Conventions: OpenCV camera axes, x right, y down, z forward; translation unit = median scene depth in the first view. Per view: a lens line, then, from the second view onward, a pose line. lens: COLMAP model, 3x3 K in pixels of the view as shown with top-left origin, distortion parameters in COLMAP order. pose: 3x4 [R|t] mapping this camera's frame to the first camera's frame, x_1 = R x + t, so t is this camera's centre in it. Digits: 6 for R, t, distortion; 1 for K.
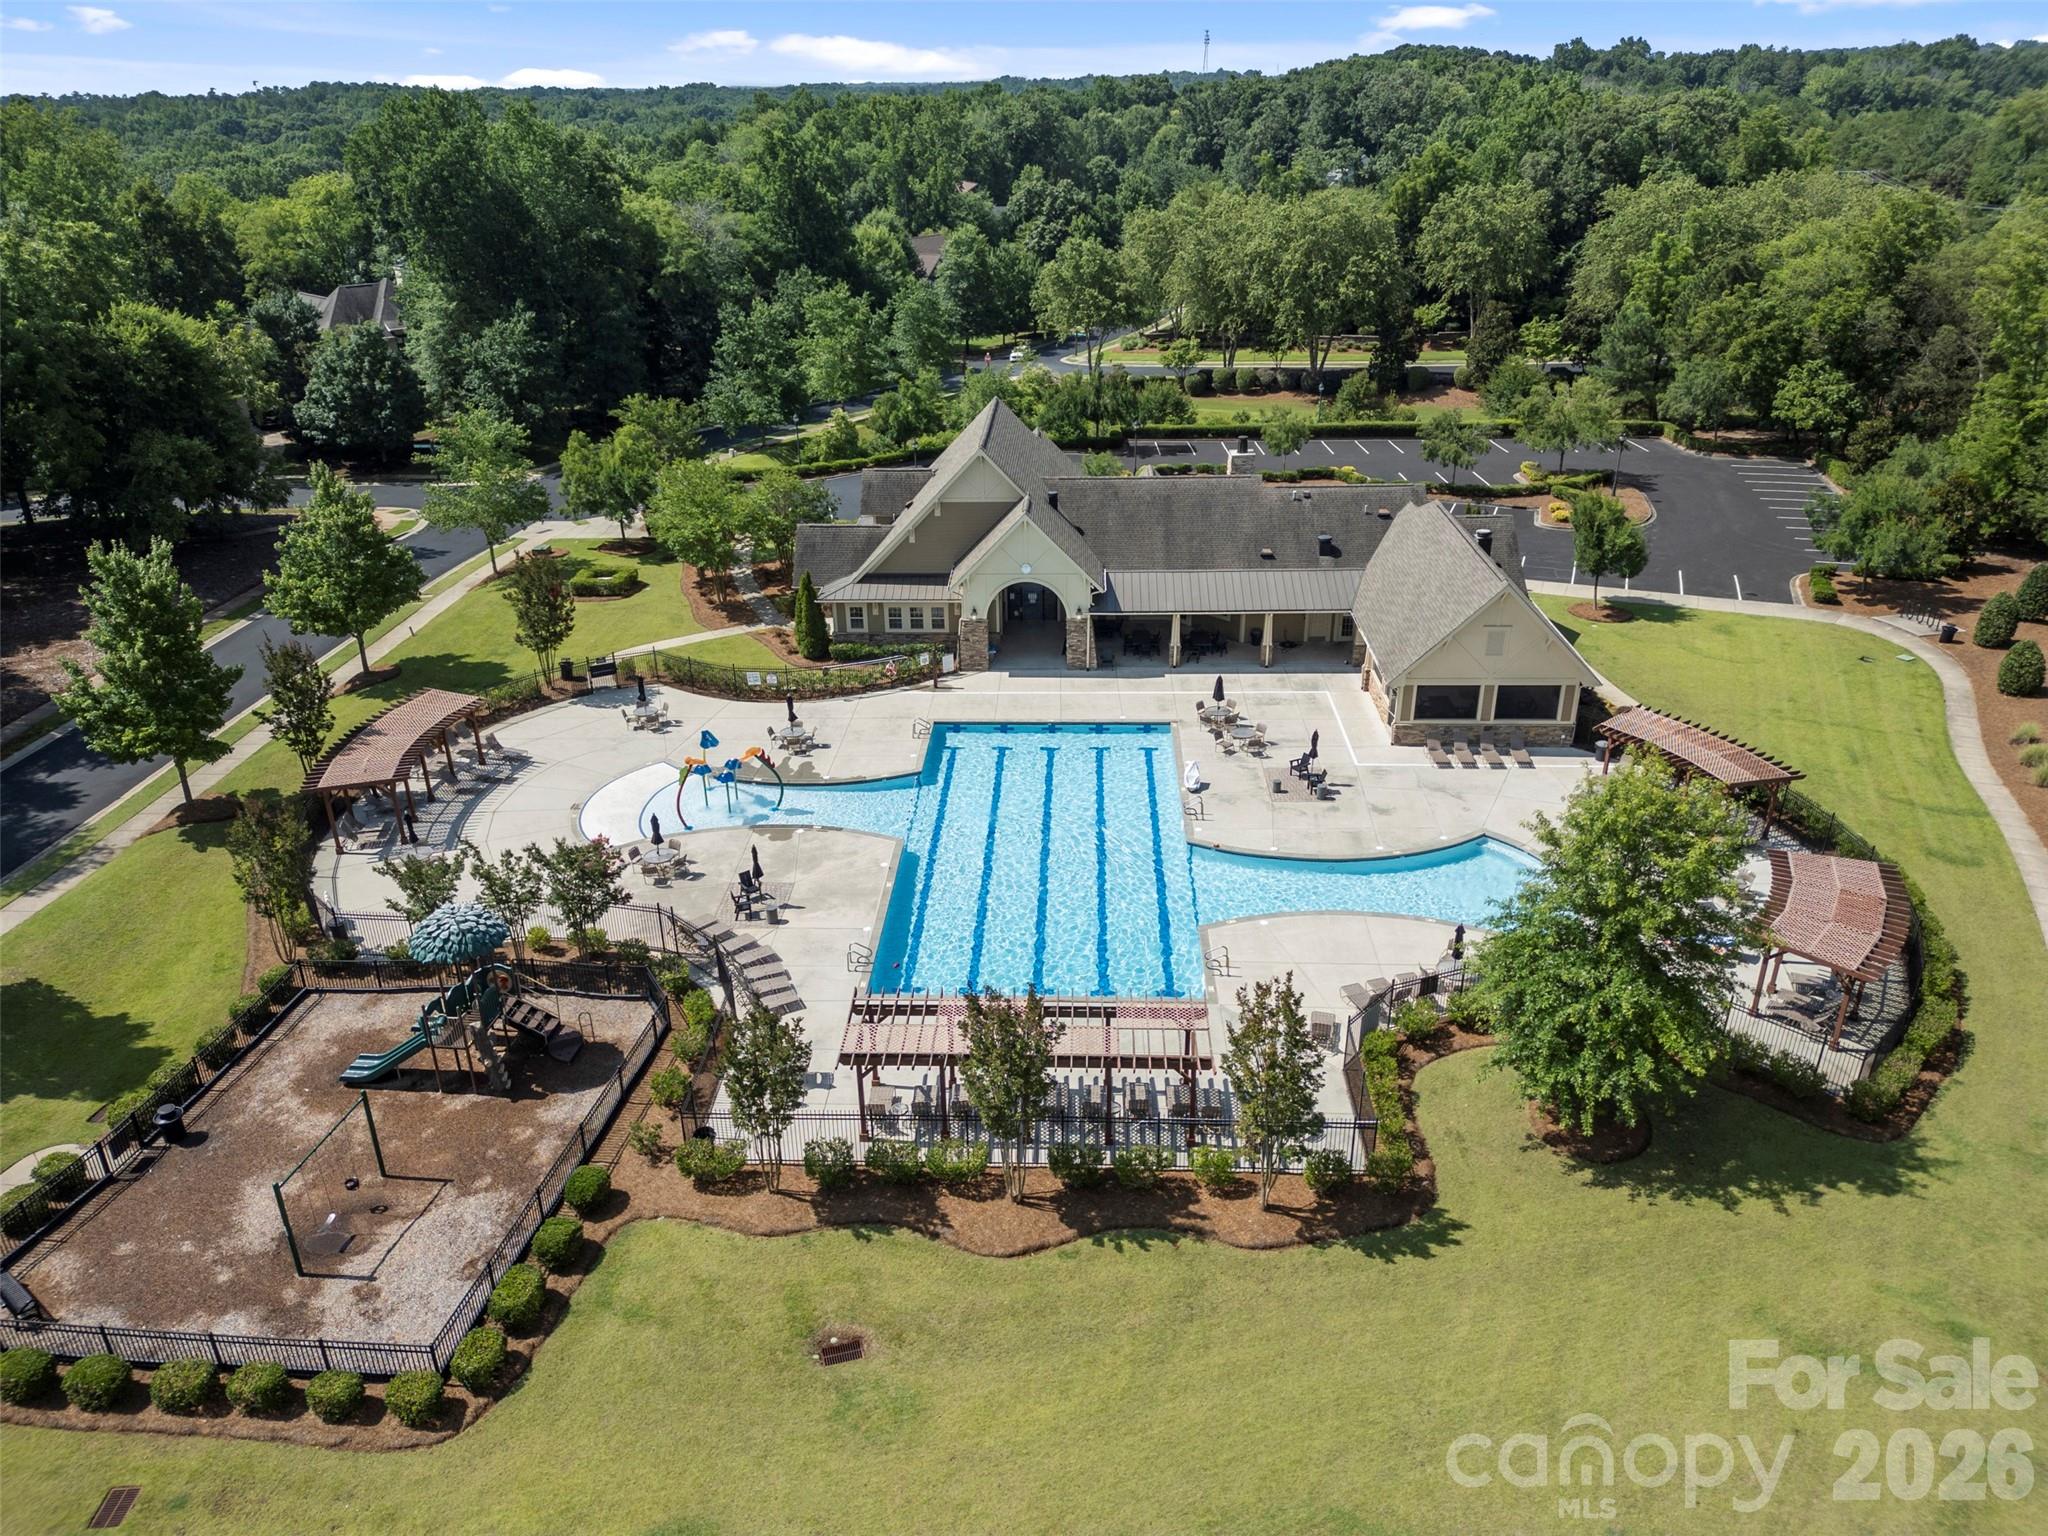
lens RADIAL K [[1454.0, 0, 1038.5], [0, 1454.0, 762.3], [0, 0, 1]] dist [0.062513, -0.060699]
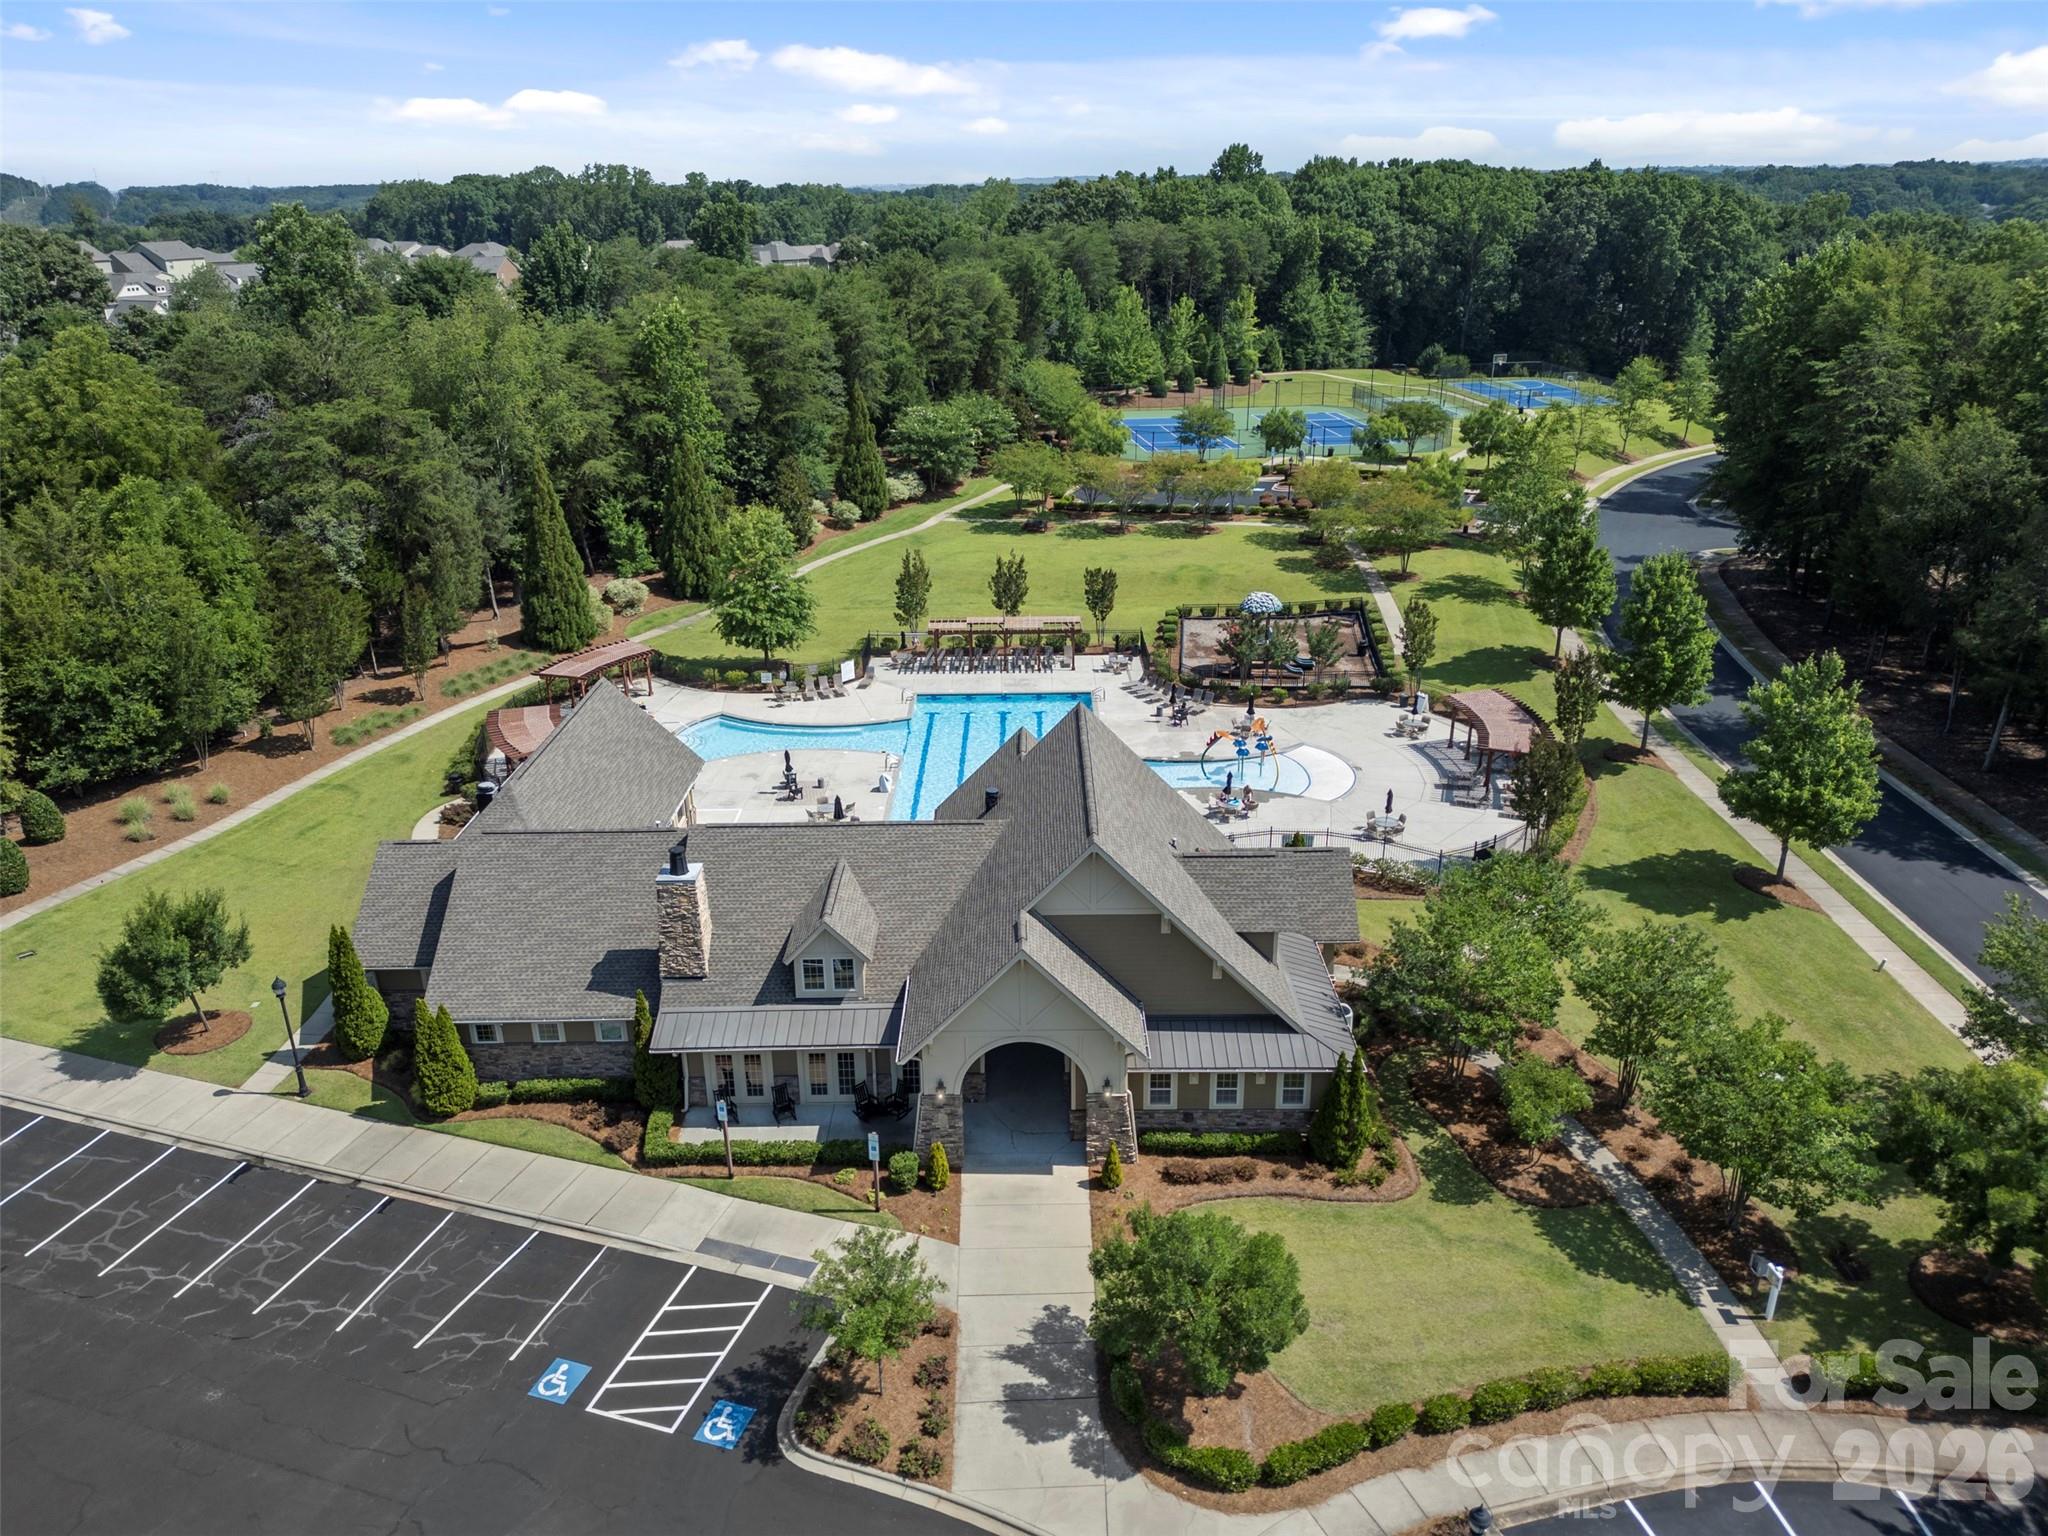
lens RADIAL K [[1454.0, 0, 1018.8], [0, 1454.0, 782.6], [0, 0, 1]] dist [0.062513, -0.060699]
pose [[-0.999360, 0.034356, -0.010002, 0.006124], [0.016351, 0.687095, 0.726383, -1.159590], [0.031828, 0.725754, -0.687217, 2.399642]]
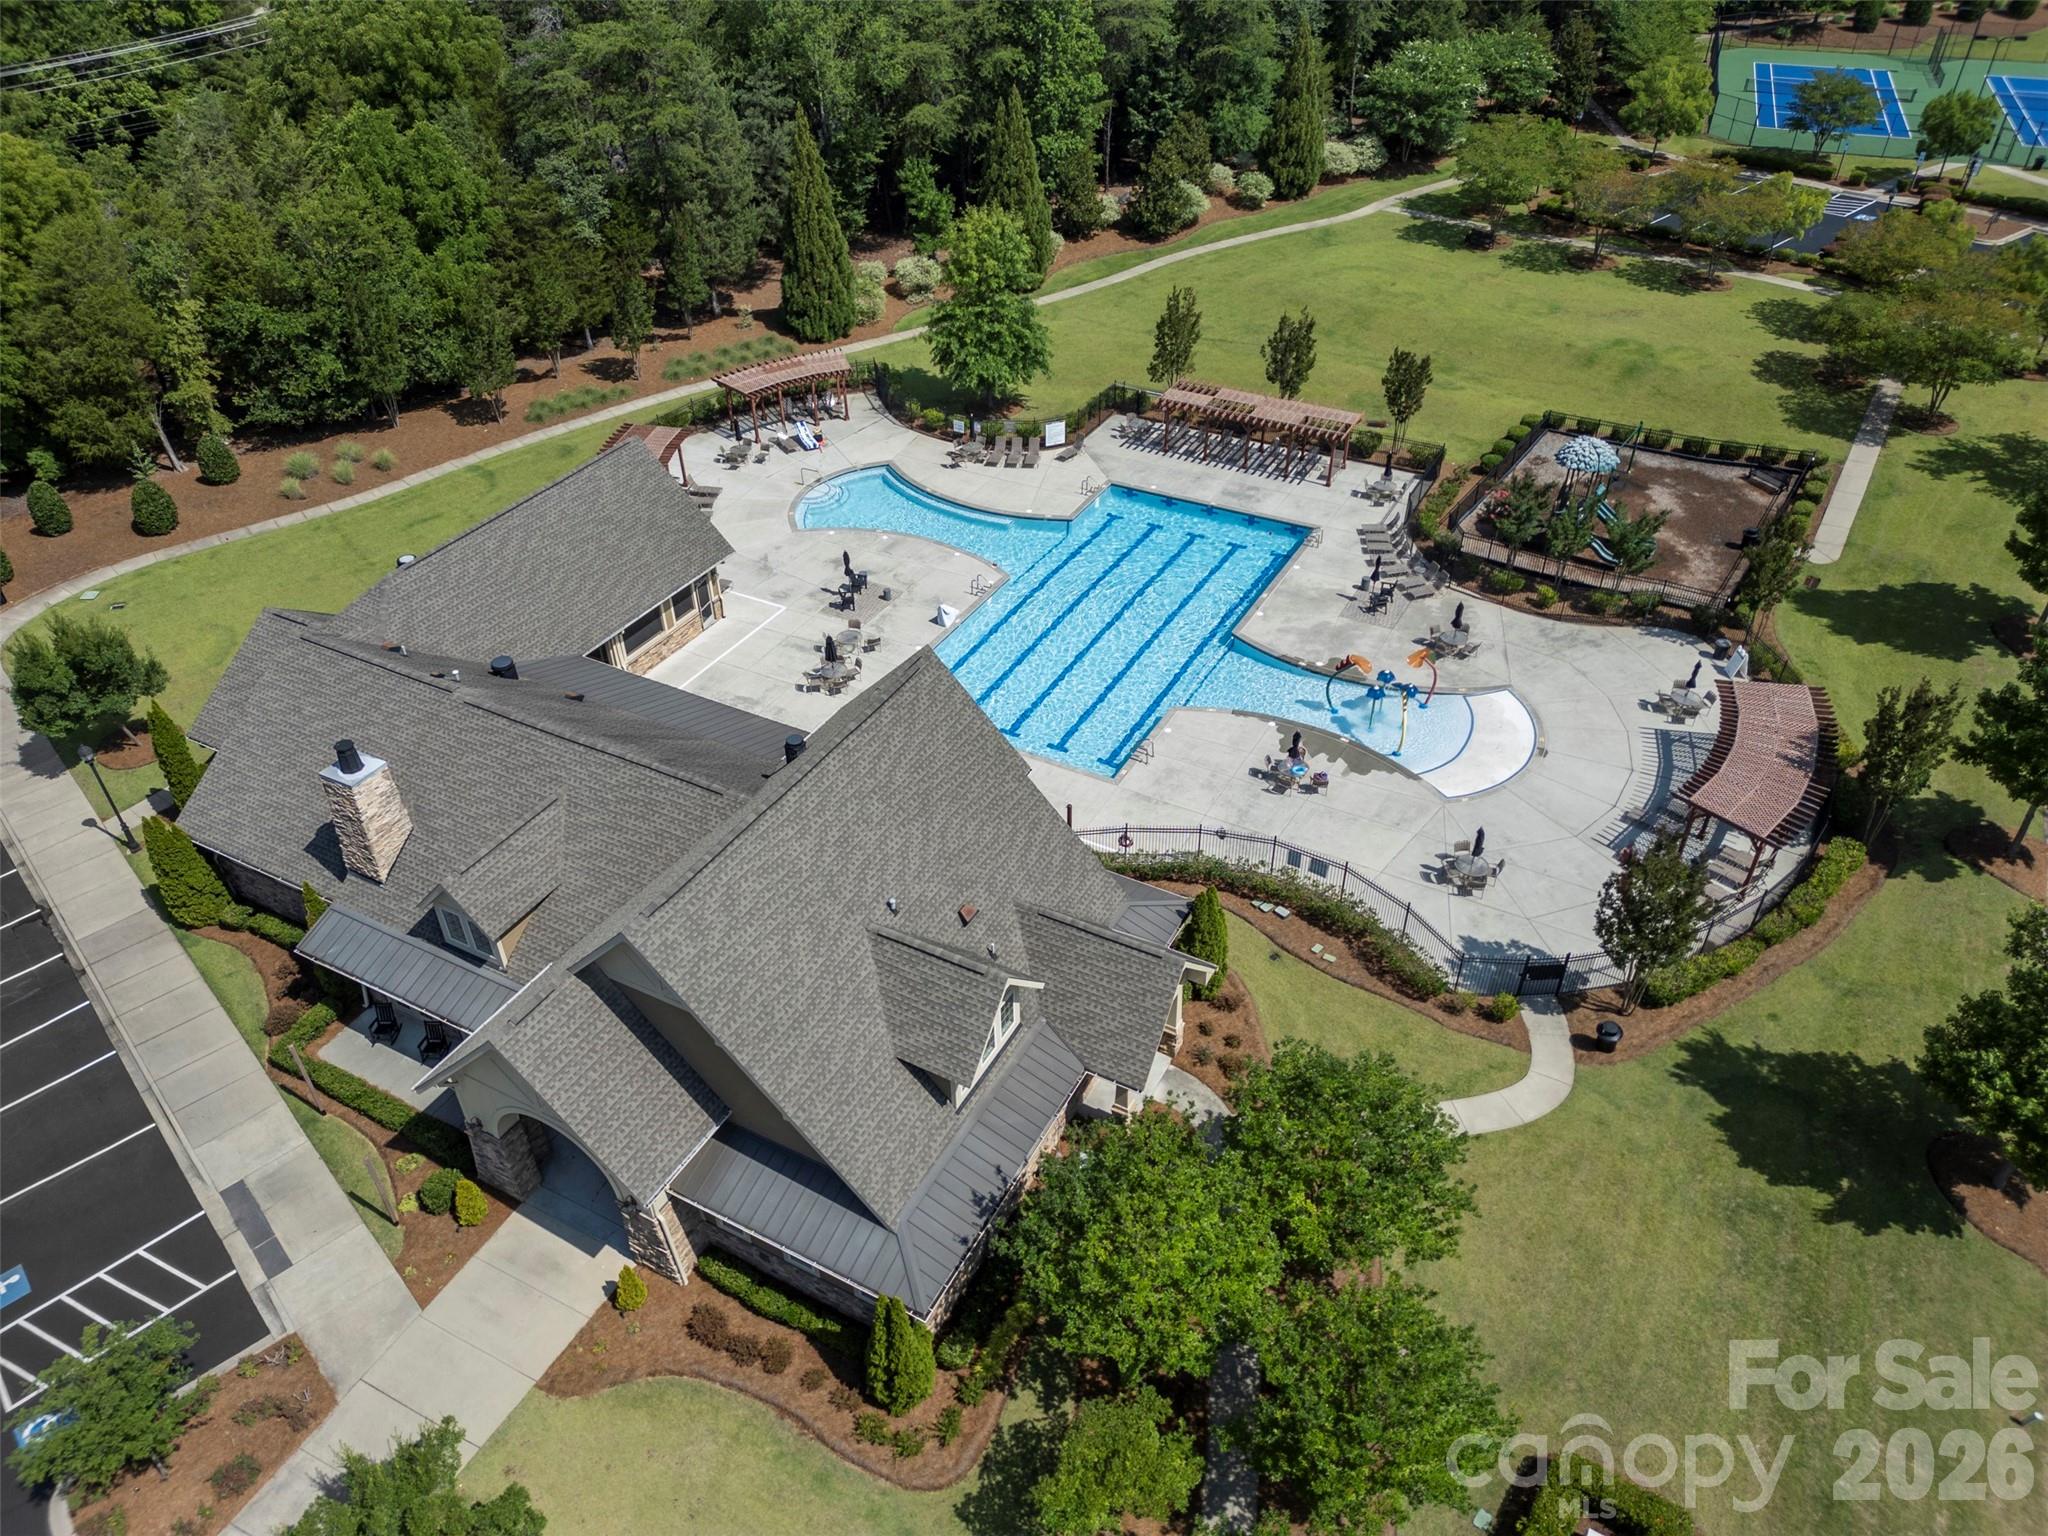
lens RADIAL K [[1454.0, 0, 1023.4], [0, 1454.0, 774.1], [0, 0, 1]] dist [0.062513, -0.060699]
pose [[-0.886287, -0.256728, 0.385469, -0.490719], [0.218744, 0.501575, 0.837003, -1.031325], [-0.408224, 0.826144, -0.388381, 1.900959]]
